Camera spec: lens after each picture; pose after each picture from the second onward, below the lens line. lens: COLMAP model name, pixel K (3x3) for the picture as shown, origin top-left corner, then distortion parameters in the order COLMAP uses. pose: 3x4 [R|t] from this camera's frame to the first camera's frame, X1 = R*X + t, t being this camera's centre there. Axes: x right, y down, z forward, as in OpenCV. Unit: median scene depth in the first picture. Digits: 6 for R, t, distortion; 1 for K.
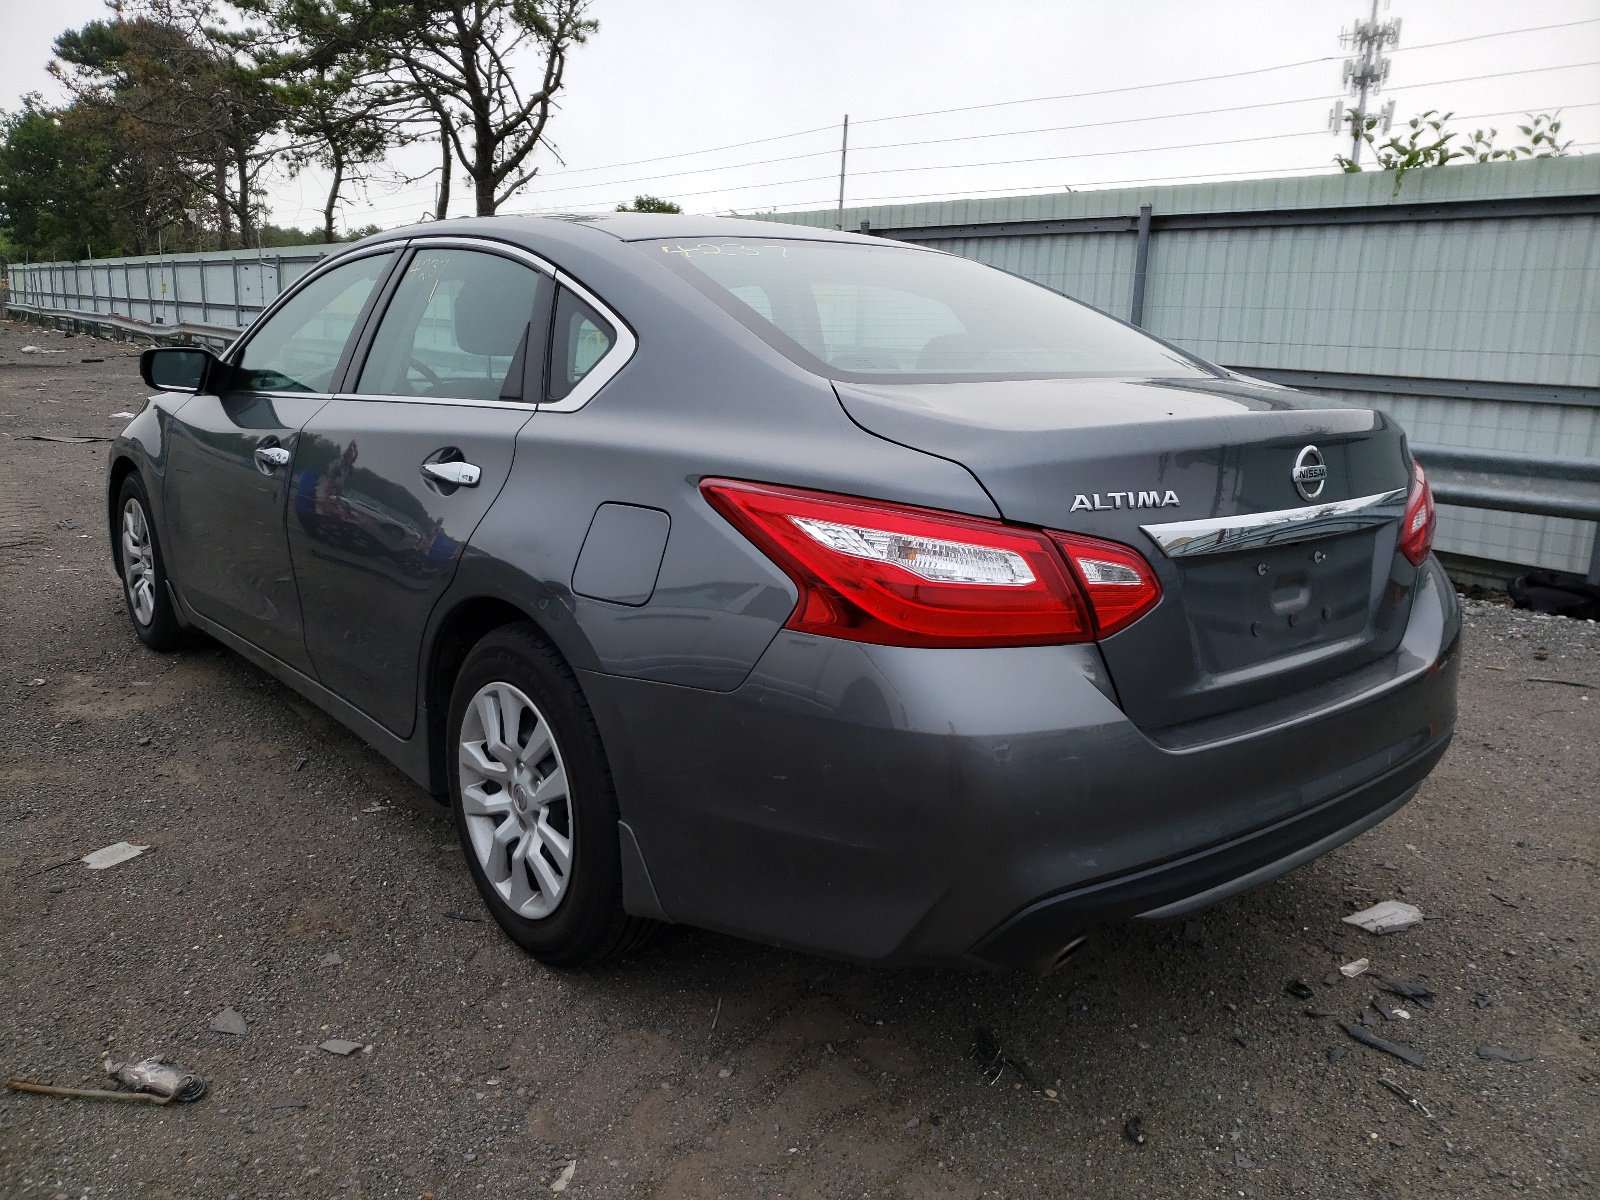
lens RADIAL K [[1201.5, 0, 804.3], [0, 1201.5, 596.9], [0, 0, 1]] dist [0.003111, 0.001614]
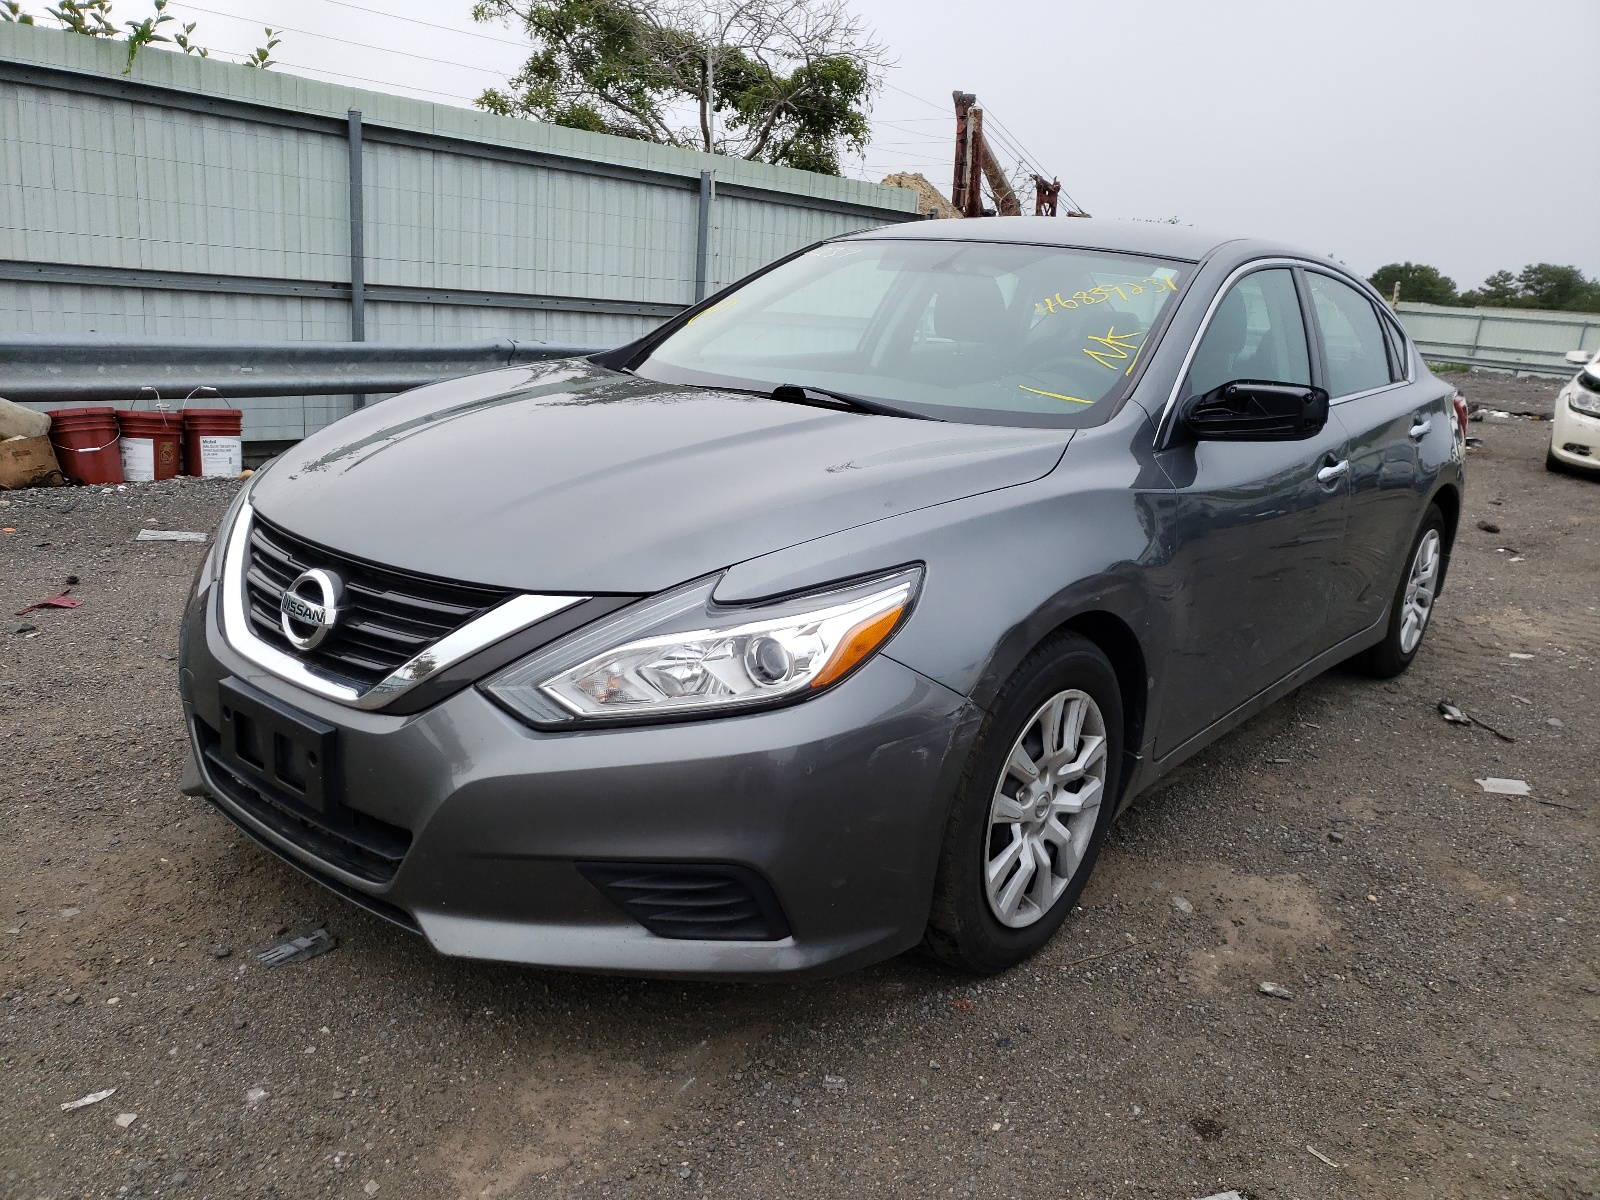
lens RADIAL K [[1201.5, 0, 800.8], [0, 1201.5, 608.0], [0, 0, 1]] dist [0.003111, 0.001614]
pose [[-0.155585, -0.302808, 0.940266, -0.694297], [0.138260, 0.935813, 0.324251, -0.209739], [-0.978099, 0.180450, -0.103733, 0.790915]]
